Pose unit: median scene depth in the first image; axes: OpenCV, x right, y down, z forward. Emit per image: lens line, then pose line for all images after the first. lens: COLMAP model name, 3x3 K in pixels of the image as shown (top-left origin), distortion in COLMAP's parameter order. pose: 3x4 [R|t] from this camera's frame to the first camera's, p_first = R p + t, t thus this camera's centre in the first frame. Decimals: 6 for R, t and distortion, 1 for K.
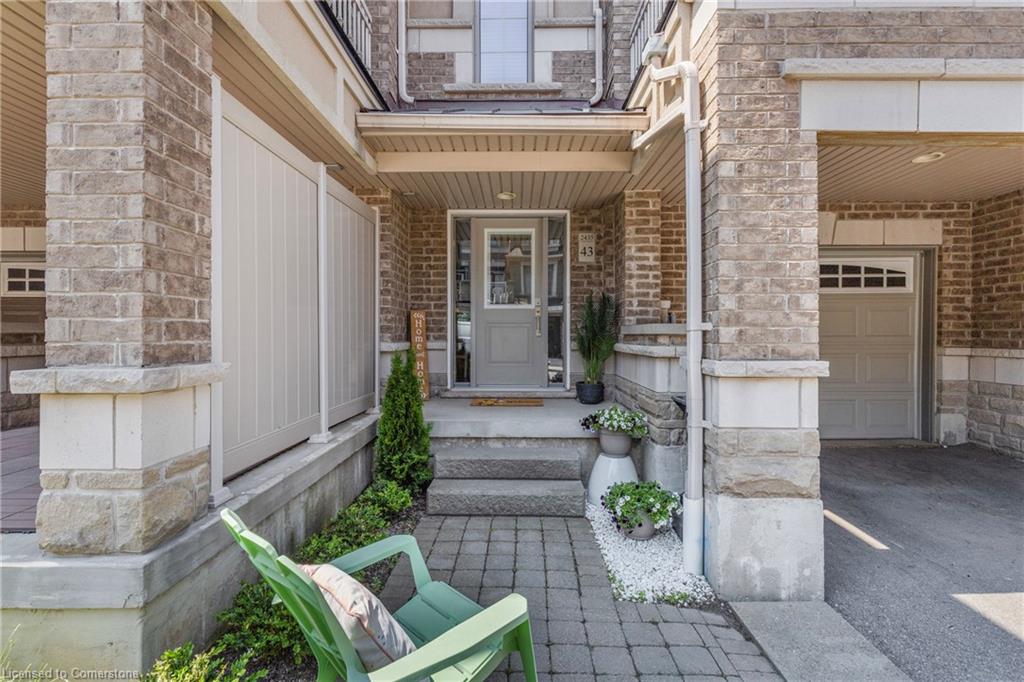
lens RADIAL K [[465.5, 0, 519.0], [0, 465.5, 332.8], [0, 0, 1]] dist [0.008318, -0.002506]
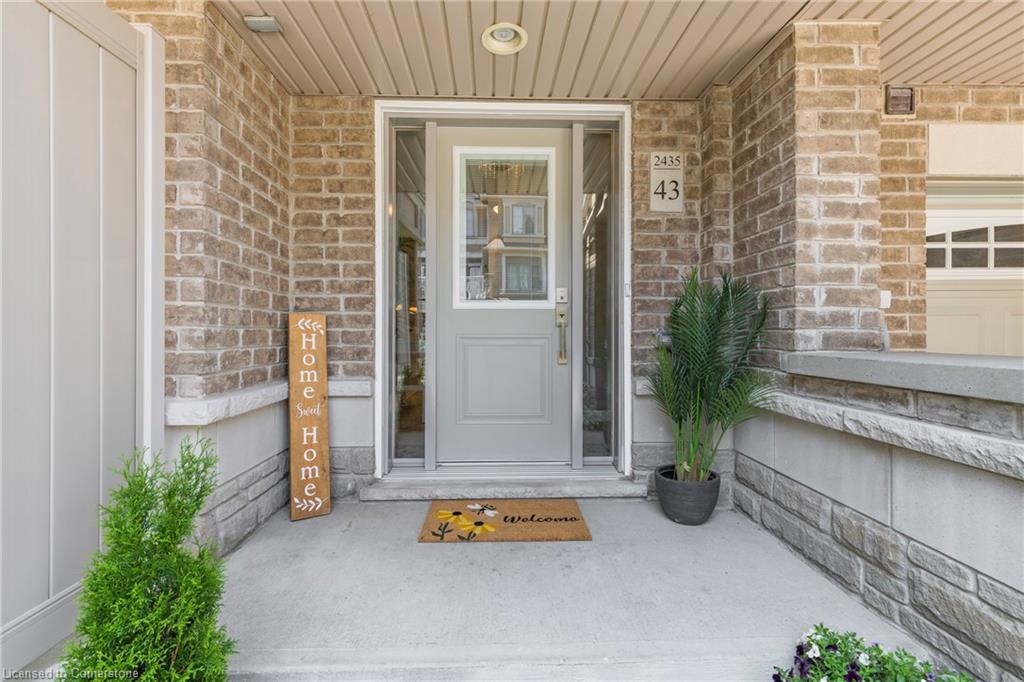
lens RADIAL K [[380.2, 0, 505.5], [0, 380.2, 327.7], [0, 0, 1]] dist [-0.001861, -0.000103]
pose [[0.999028, -0.002038, 0.044039, -0.038694], [0.001800, 0.999984, 0.005449, -0.034790], [-0.044049, -0.005364, 0.999015, 0.614588]]
